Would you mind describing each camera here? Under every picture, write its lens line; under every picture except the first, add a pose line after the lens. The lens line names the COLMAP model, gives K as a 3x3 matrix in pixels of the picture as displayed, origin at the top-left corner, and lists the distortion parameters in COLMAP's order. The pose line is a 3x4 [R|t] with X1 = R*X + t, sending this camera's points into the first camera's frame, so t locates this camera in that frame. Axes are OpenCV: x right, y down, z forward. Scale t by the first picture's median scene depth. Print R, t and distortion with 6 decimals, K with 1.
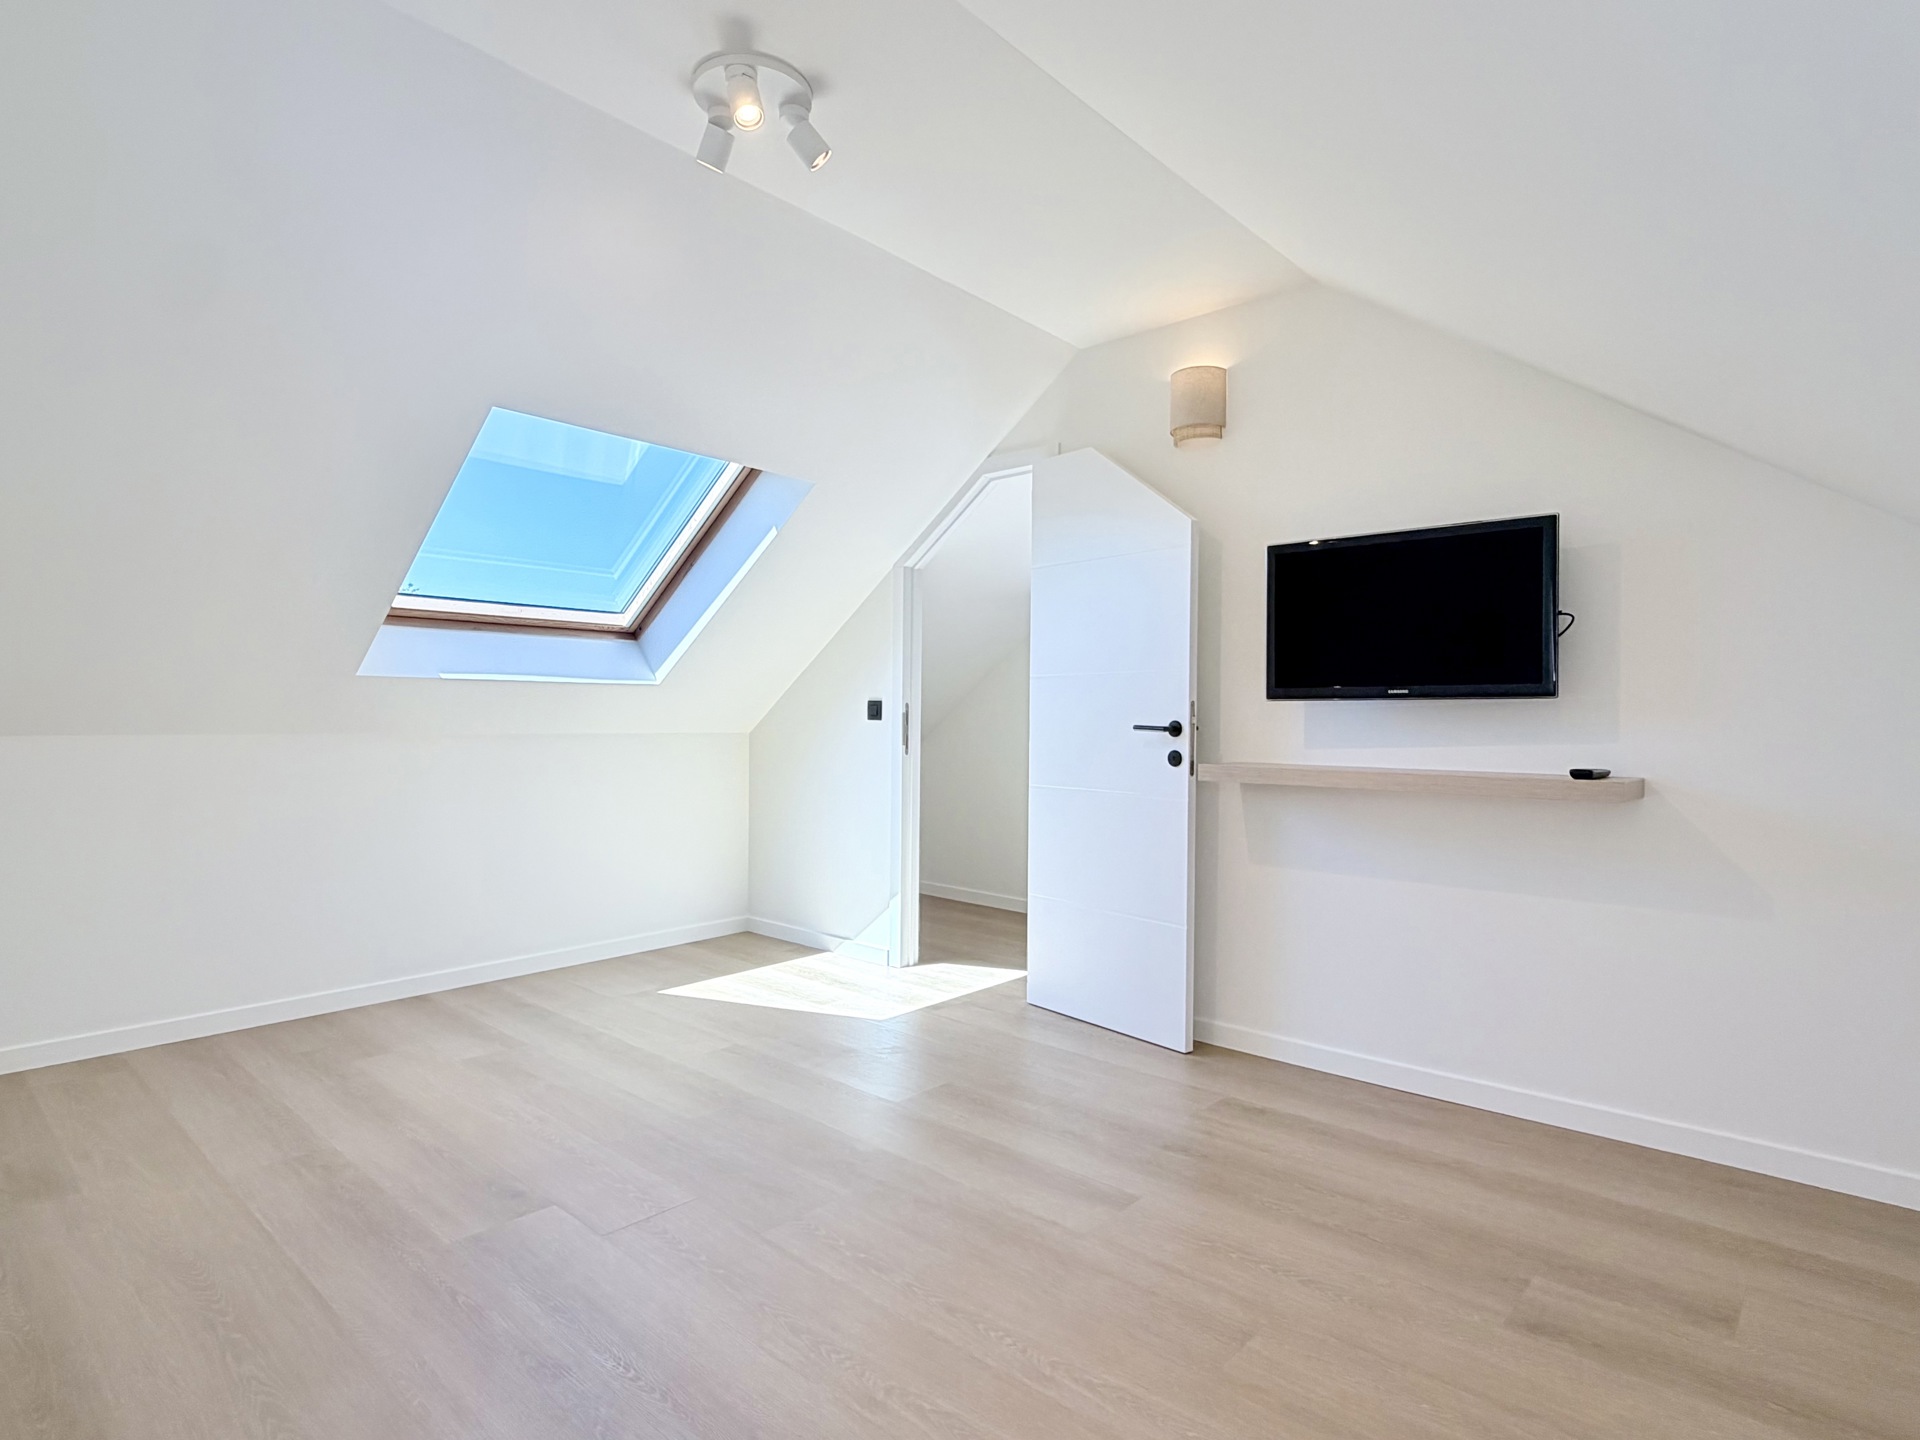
lens RADIAL K [[1045.0, 0, 960.0], [0, 1045.0, 720.0], [0, 0, 1]] dist [0.007356, 0.000778]
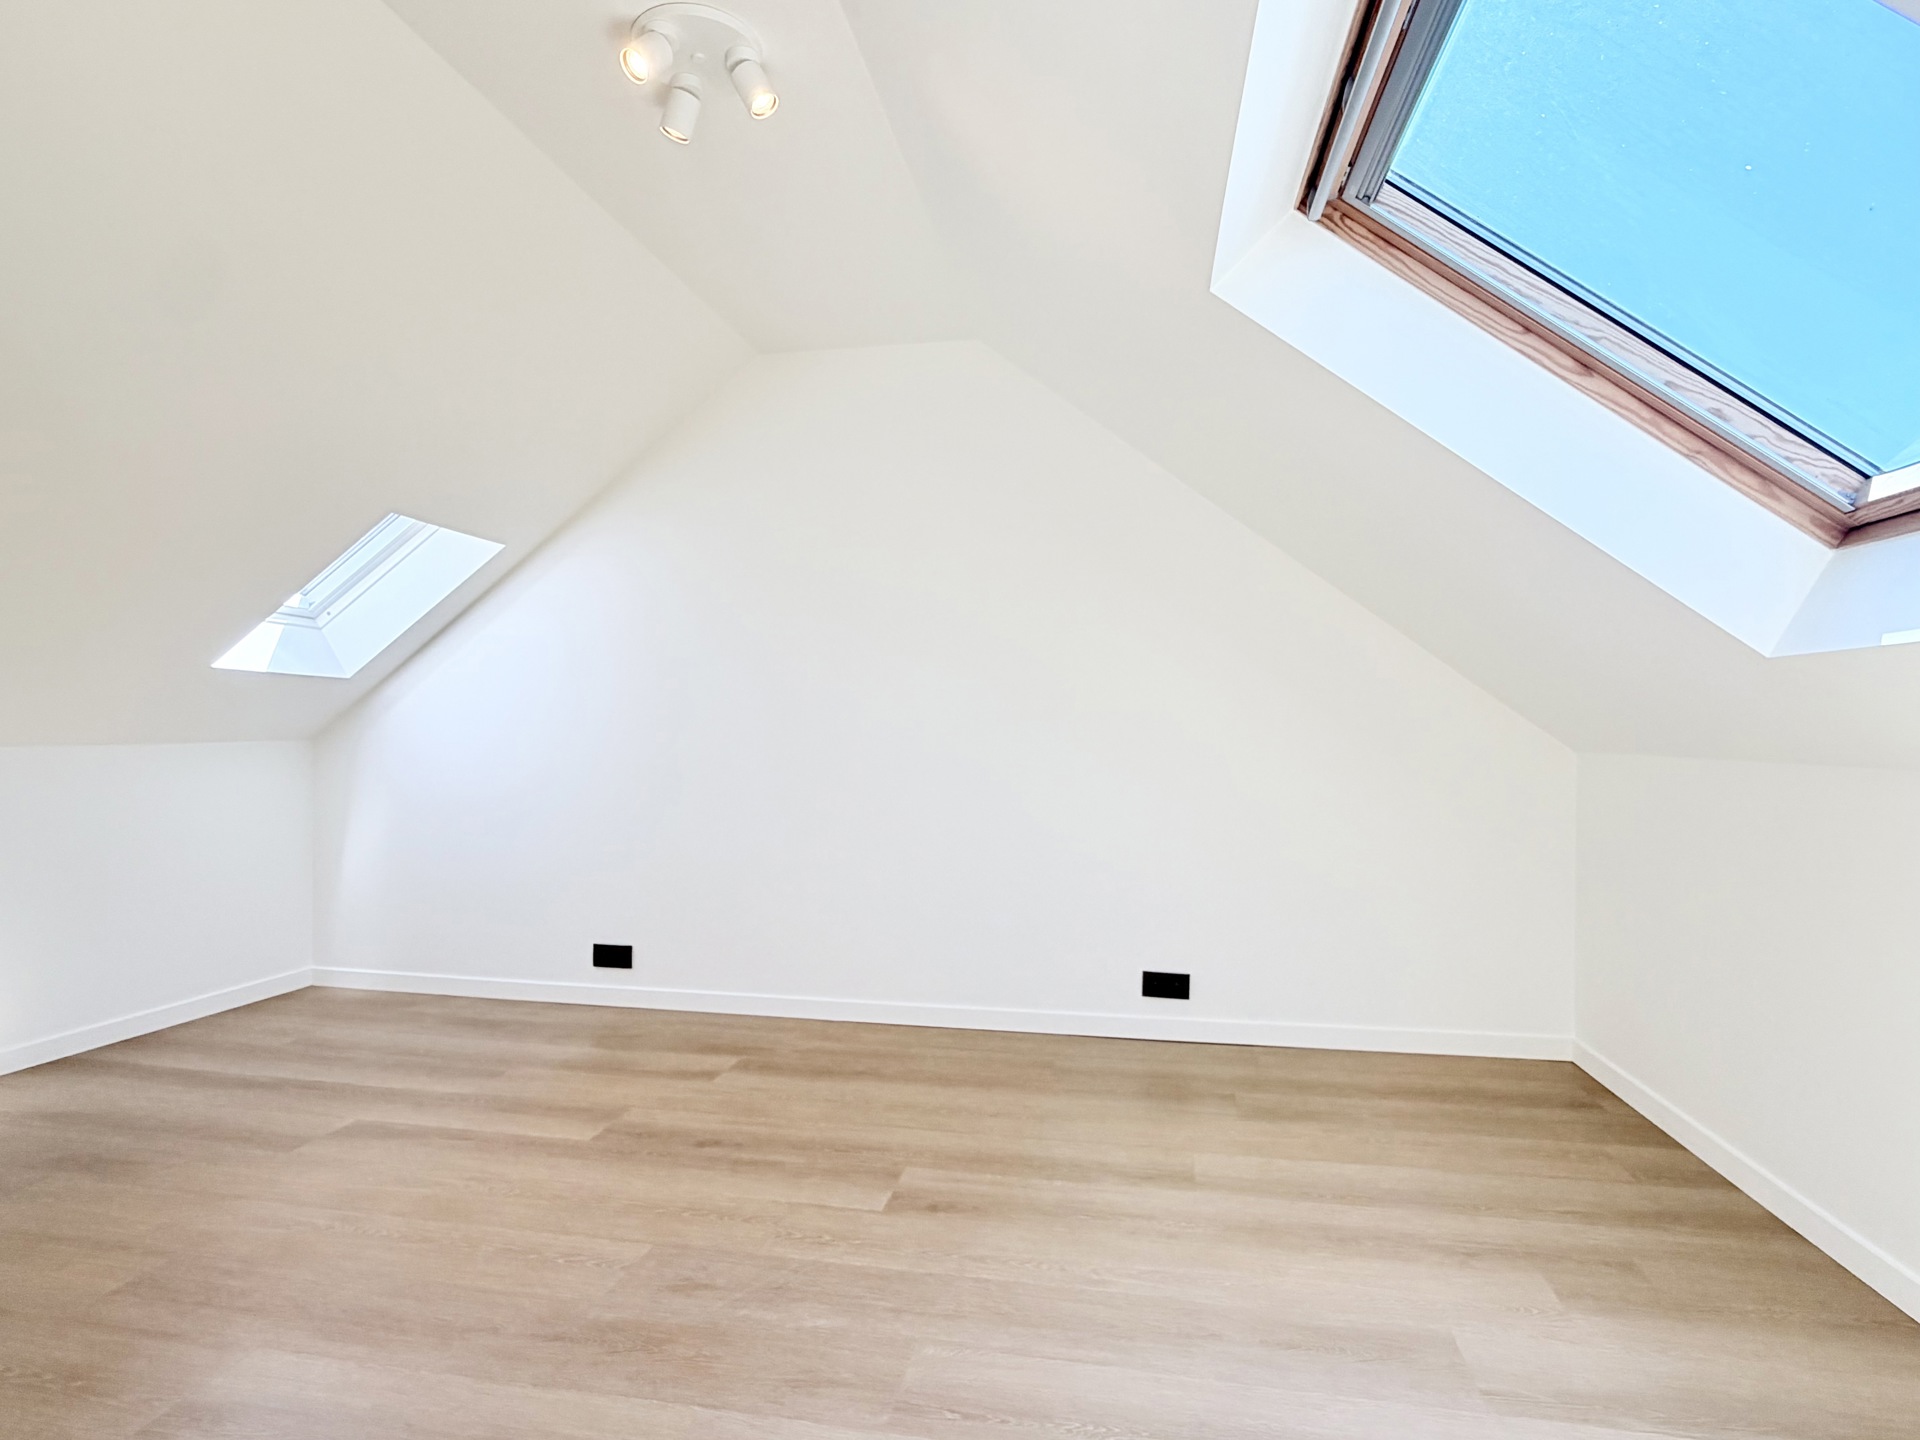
lens RADIAL K [[1045.0, 0, 960.0], [0, 1045.0, 720.0], [0, 0, 1]] dist [0.007356, 0.000778]
pose [[-0.858914, -0.010838, -0.512005, 0.056239], [-0.009873, 0.999941, -0.004604, -0.005302], [0.512025, 0.001100, -0.858970, 1.527914]]
